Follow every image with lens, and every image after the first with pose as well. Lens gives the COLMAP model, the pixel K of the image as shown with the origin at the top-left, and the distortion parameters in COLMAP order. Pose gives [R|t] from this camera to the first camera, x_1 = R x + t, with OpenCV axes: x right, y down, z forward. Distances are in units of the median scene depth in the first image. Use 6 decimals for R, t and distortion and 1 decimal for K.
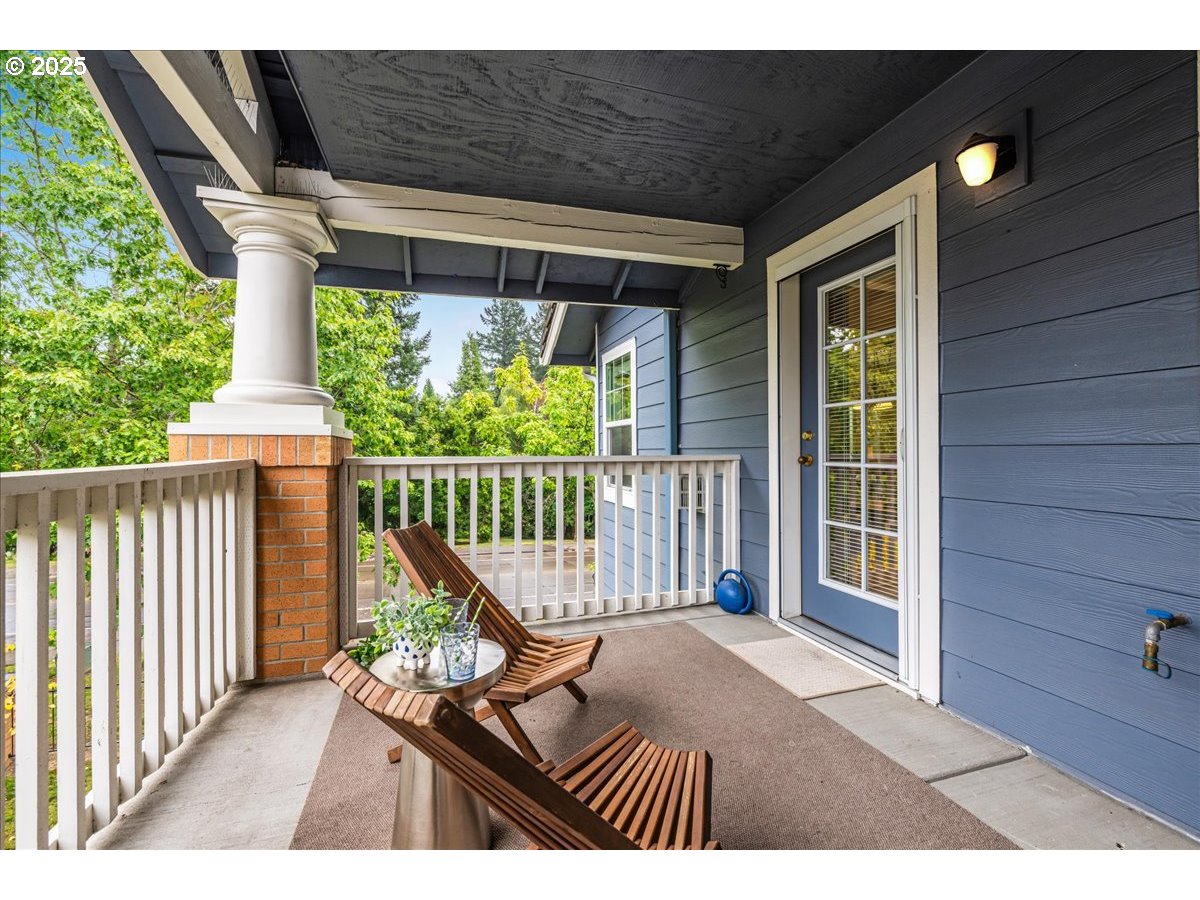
lens RADIAL K [[504.2, 0, 596.4], [0, 504.2, 449.3], [0, 0, 1]] dist [-0.002238, -0.000161]
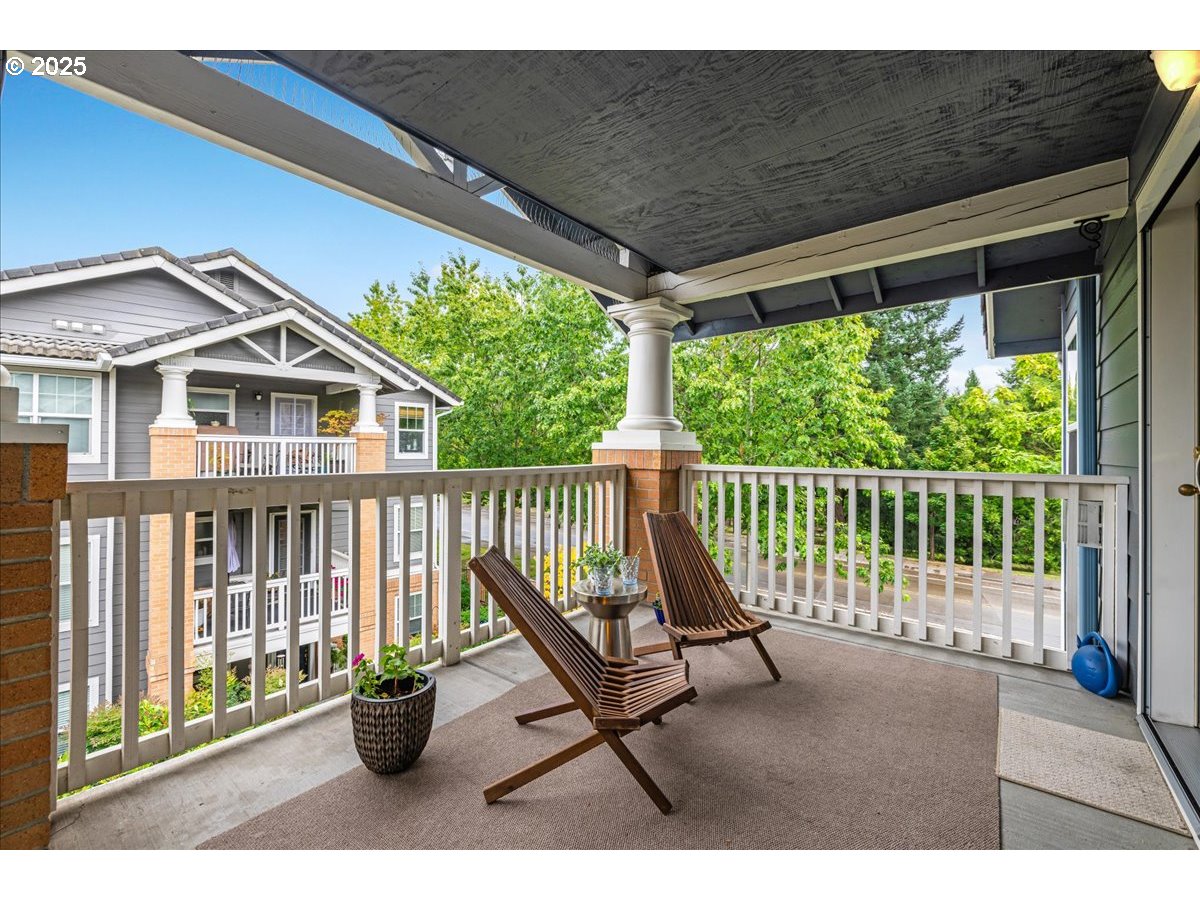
lens RADIAL K [[504.2, 0, 607.5], [0, 504.2, 449.4], [0, 0, 1]] dist [-0.002238, -0.000161]
pose [[0.571431, 0.008361, -0.820607, 0.452323], [-0.010687, 0.999939, 0.002746, -0.022120], [0.820580, 0.007201, 0.571486, 0.000260]]
